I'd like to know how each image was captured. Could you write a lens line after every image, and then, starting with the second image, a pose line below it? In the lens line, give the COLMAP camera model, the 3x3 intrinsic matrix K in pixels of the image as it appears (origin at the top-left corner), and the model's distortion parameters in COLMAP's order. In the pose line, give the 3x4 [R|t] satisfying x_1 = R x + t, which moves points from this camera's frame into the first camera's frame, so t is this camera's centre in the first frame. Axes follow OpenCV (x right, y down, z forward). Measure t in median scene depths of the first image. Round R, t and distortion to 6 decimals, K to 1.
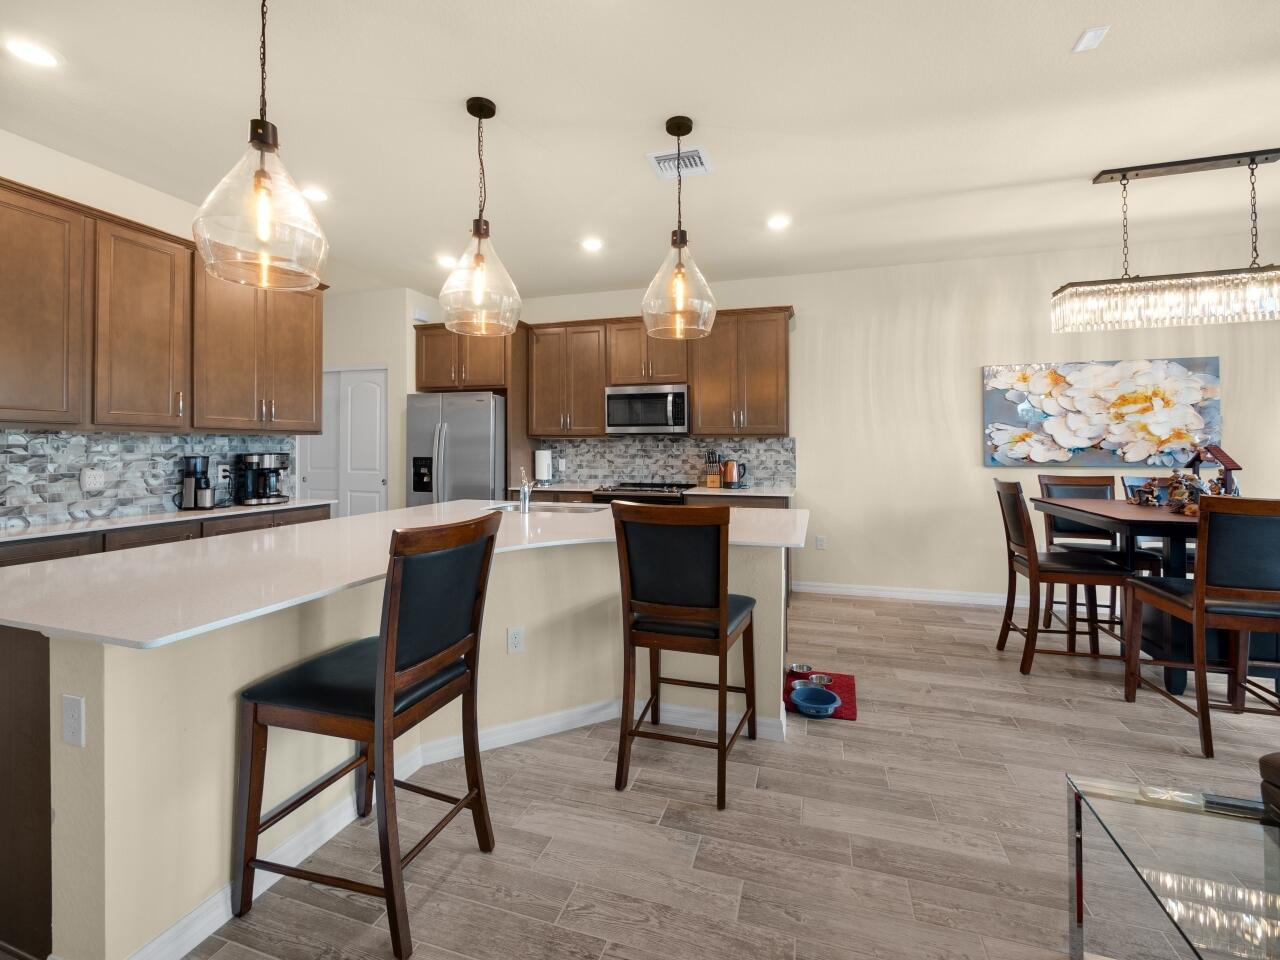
lens RADIAL K [[564.7, 0, 647.3], [0, 564.7, 445.5], [0, 0, 1]] dist [-0.001639, -0.000572]
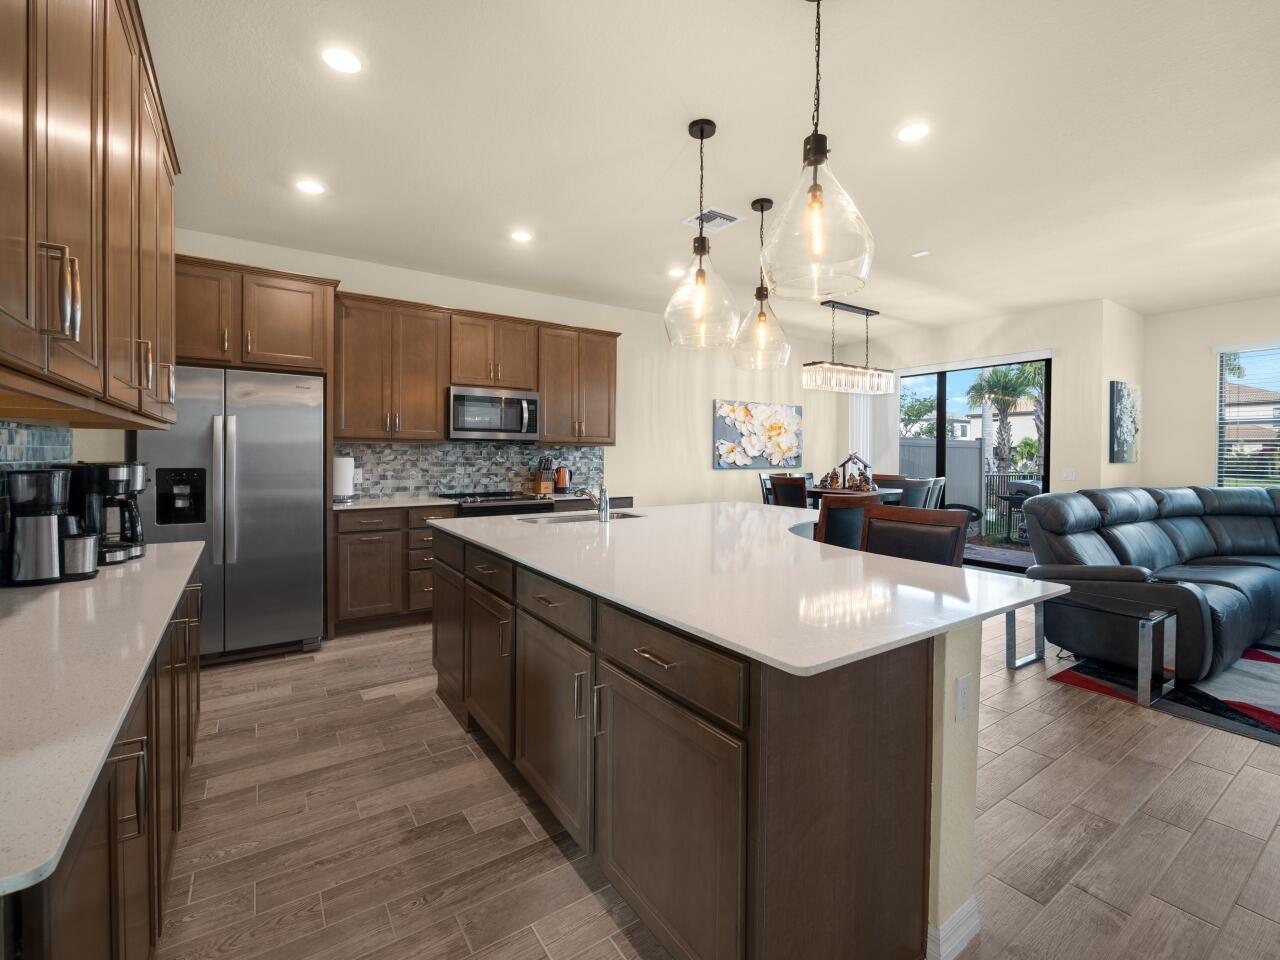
lens RADIAL K [[570.1, 0, 652.3], [0, 570.1, 467.9], [0, 0, 1]] dist [-0.001307, 0.000267]
pose [[0.610544, -0.013525, 0.791867, -0.713236], [-0.007985, 0.999698, 0.023231, 0.001580], [-0.791942, -0.020507, 0.610252, 0.250550]]
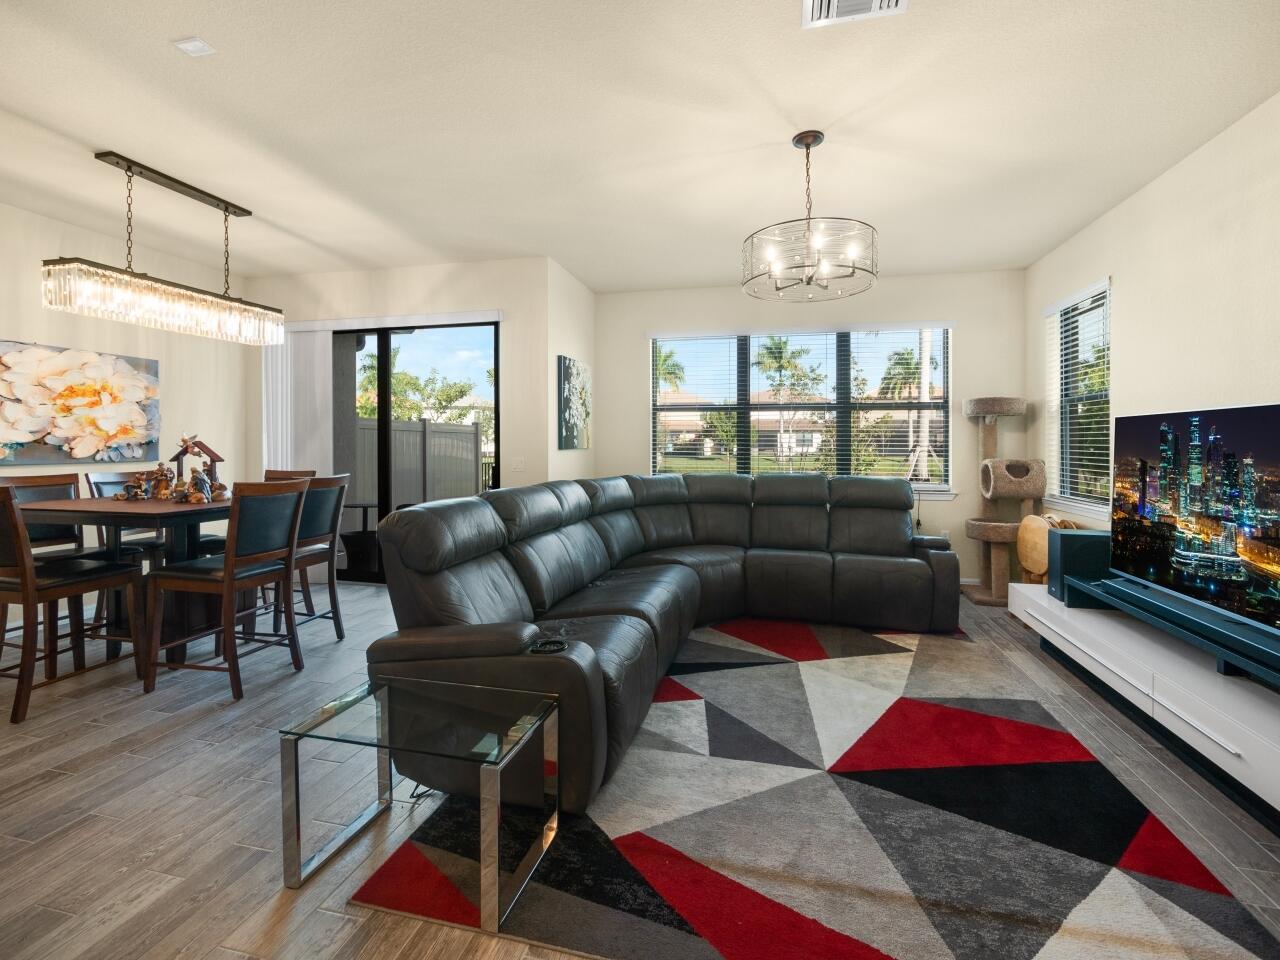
lens RADIAL K [[564.7, 0, 647.3], [0, 564.7, 445.5], [0, 0, 1]] dist [-0.001639, -0.000572]
pose [[-0.076814, -0.002697, 0.997042, -0.155836], [-0.006645, 0.999976, 0.002193, -0.000071], [-0.997023, -0.006457, -0.076830, 0.125111]]
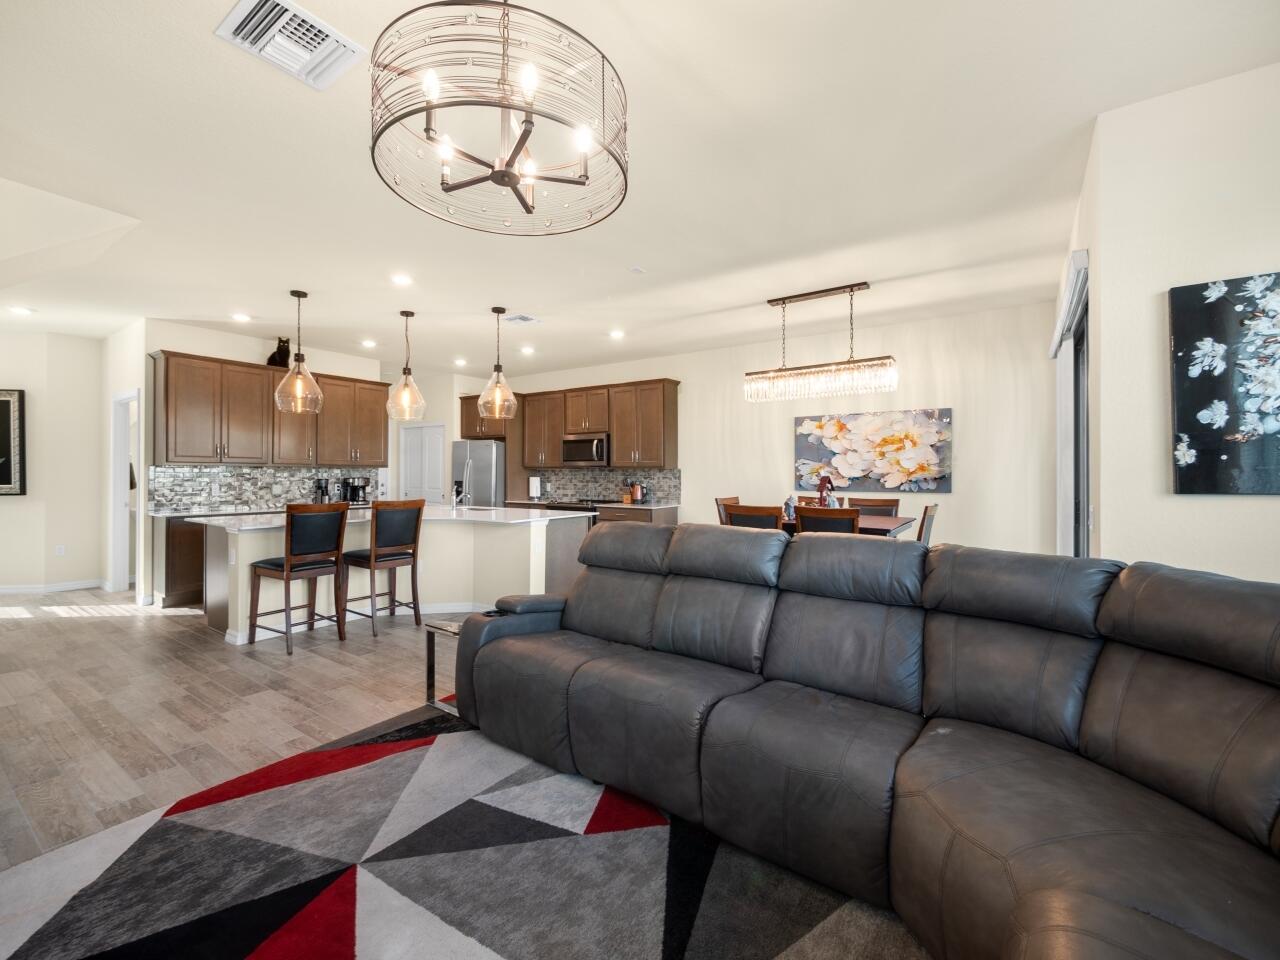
lens RADIAL K [[551.0, 0, 640.0], [0, 551.0, 480.0], [0, 0, 1]] dist [-0.001160, 0.000049]
pose [[0.955356, 0.007313, -0.295367, 0.683001], [-0.003444, 0.999901, 0.013617, -0.005957], [0.295438, -0.011992, 0.955287, -0.421638]]
